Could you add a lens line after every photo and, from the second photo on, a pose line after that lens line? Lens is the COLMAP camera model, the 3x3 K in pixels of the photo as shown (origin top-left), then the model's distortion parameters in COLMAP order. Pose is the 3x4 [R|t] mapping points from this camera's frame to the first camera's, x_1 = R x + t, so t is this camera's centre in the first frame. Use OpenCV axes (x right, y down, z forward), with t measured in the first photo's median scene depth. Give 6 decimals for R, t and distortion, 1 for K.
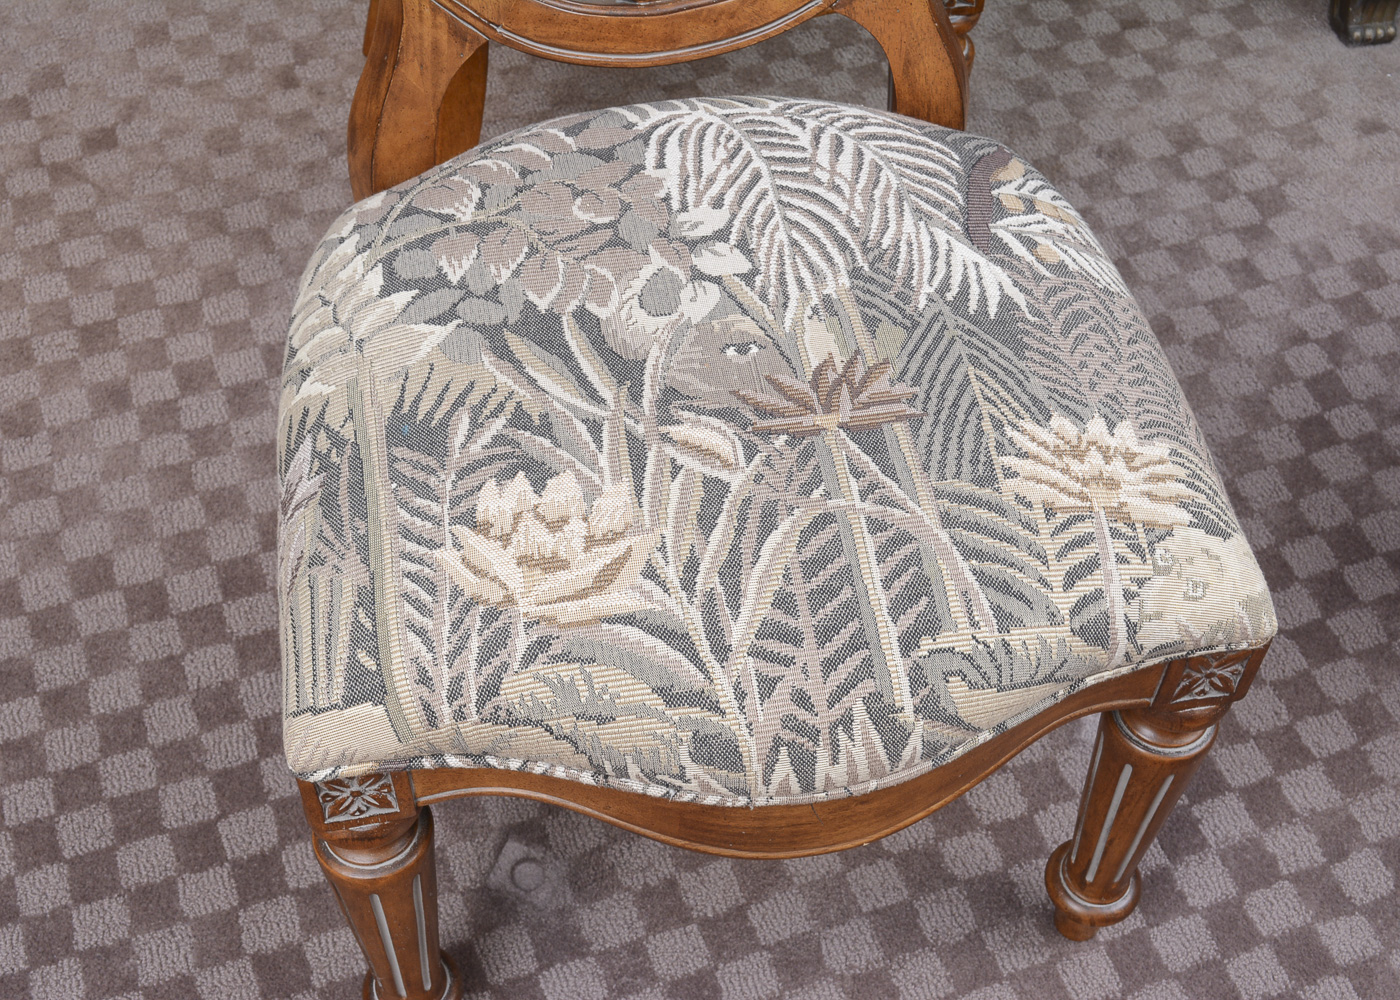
lens RADIAL K [[1875.3, 0, 700.0], [0, 1875.3, 500.0], [0, 0, 1]] dist [-0.033991, -0.002790]
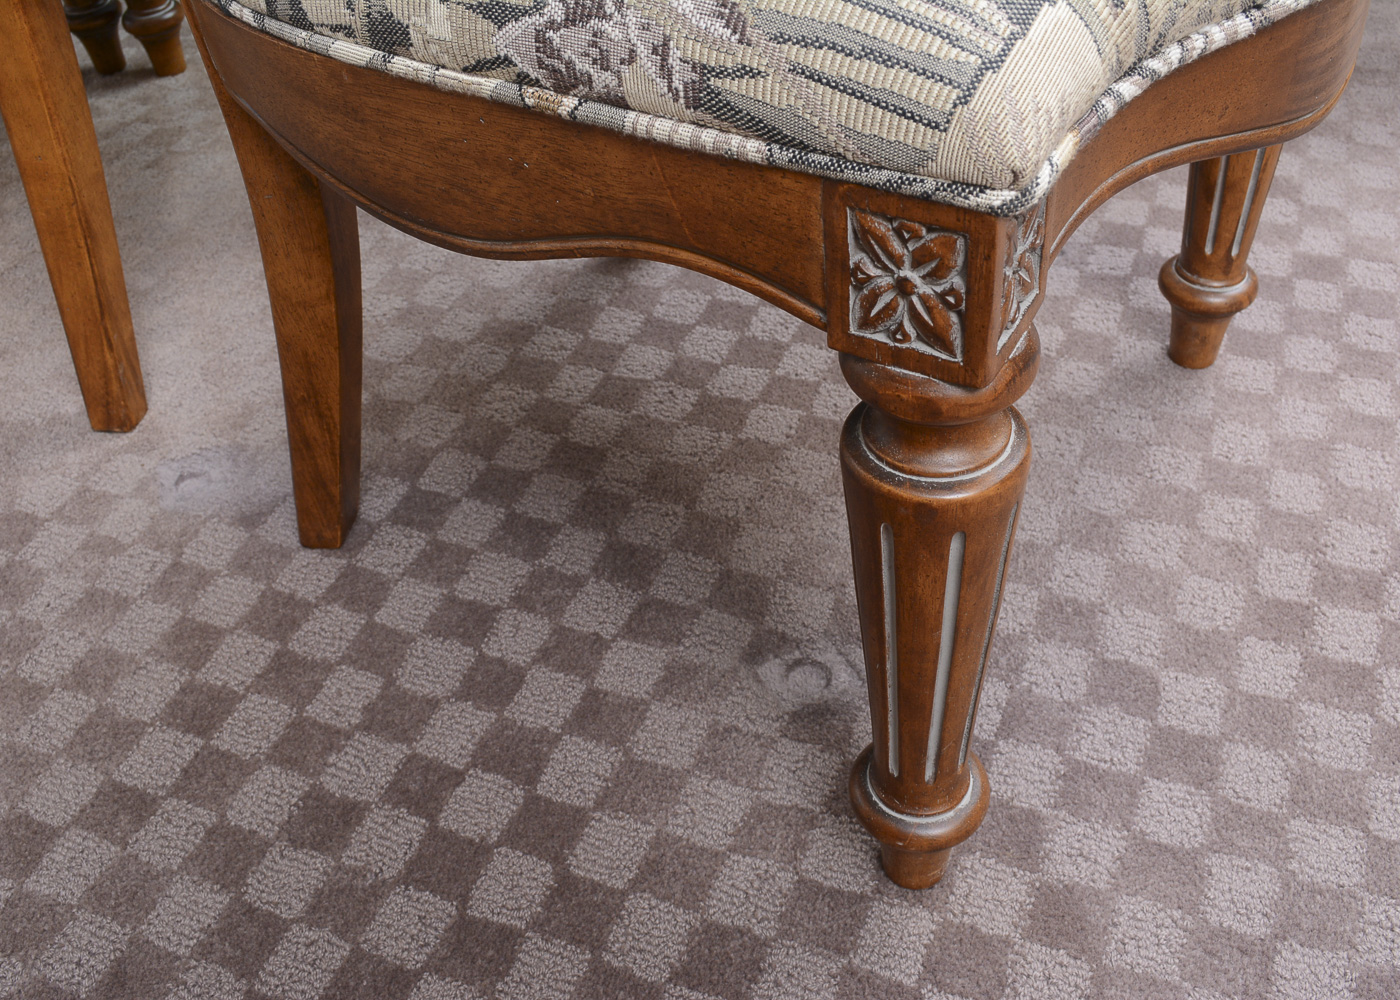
lens RADIAL K [[1361.4, 0, 700.0], [0, 1361.4, 500.0], [0, 0, 1]] dist [-0.060268, 0.001745]
pose [[0.662337, -0.559144, 0.498666, -0.469727], [0.636502, 0.771037, 0.019135, 0.130692], [-0.395189, 0.304728, 0.866583, 0.632480]]
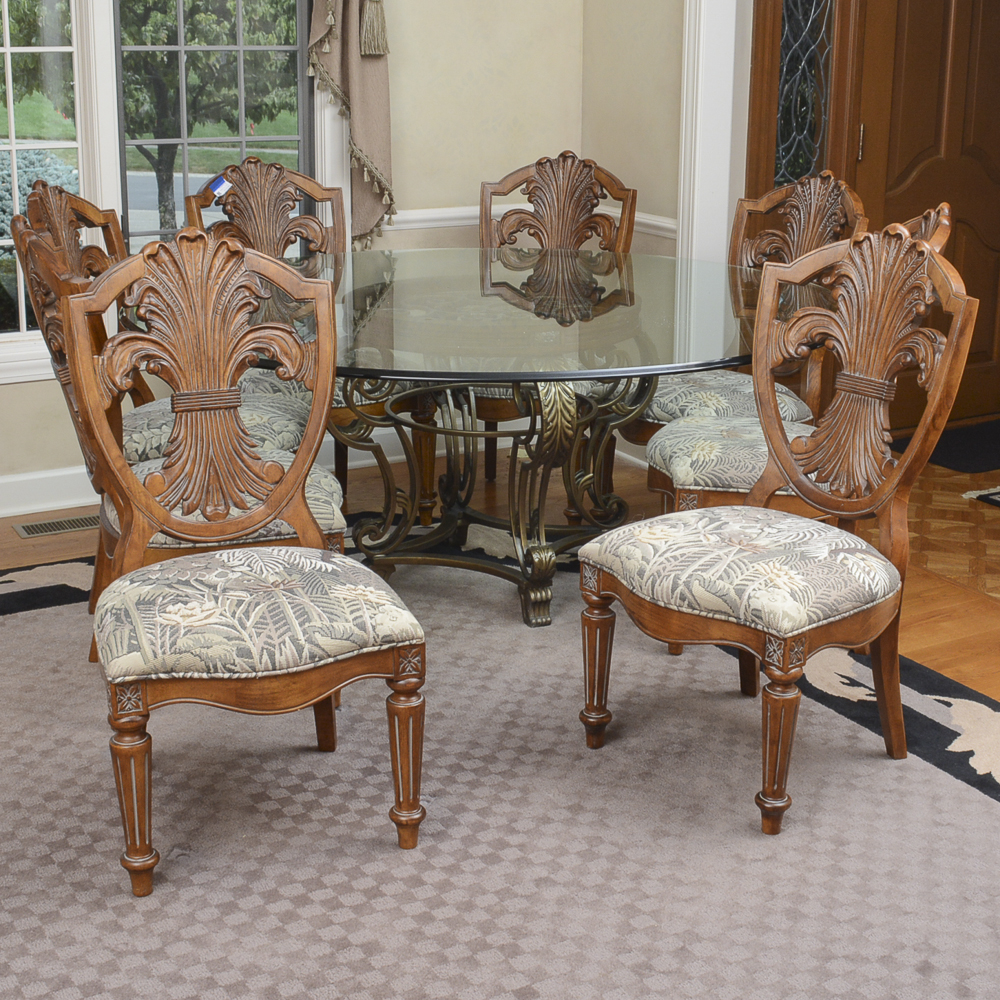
lens RADIAL K [[1651.9, 0, 552.7], [0, 1651.9, 464.8], [0, 0, 1]] dist [-0.071399, -0.047953]
pose [[0.980303, -0.064652, 0.186620, 0.018648], [0.161602, 0.805786, -0.569731, 1.374359], [-0.113541, 0.588667, 0.800362, -1.342345]]
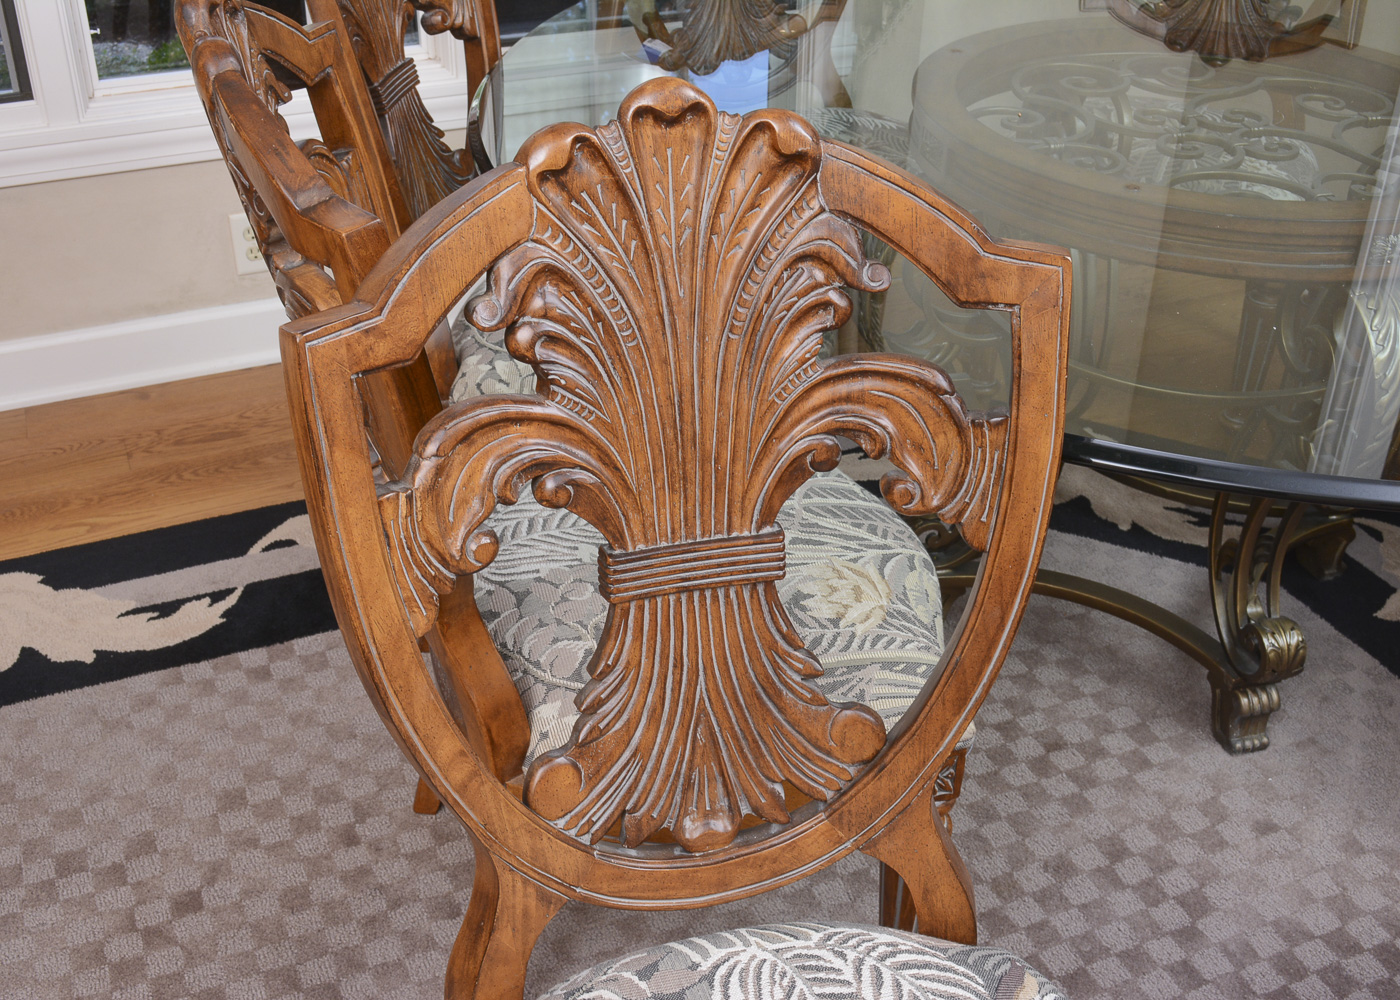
lens RADIAL K [[1570.0, 0, 700.0], [0, 1570.0, 500.0], [0, 0, 1]] dist [-0.059256, 0.008786]
pose [[0.997735, -0.042884, 0.051829, -0.077778], [0.057190, 0.946409, -0.317867, -0.181186], [-0.035421, 0.320111, 0.946718, 0.003912]]
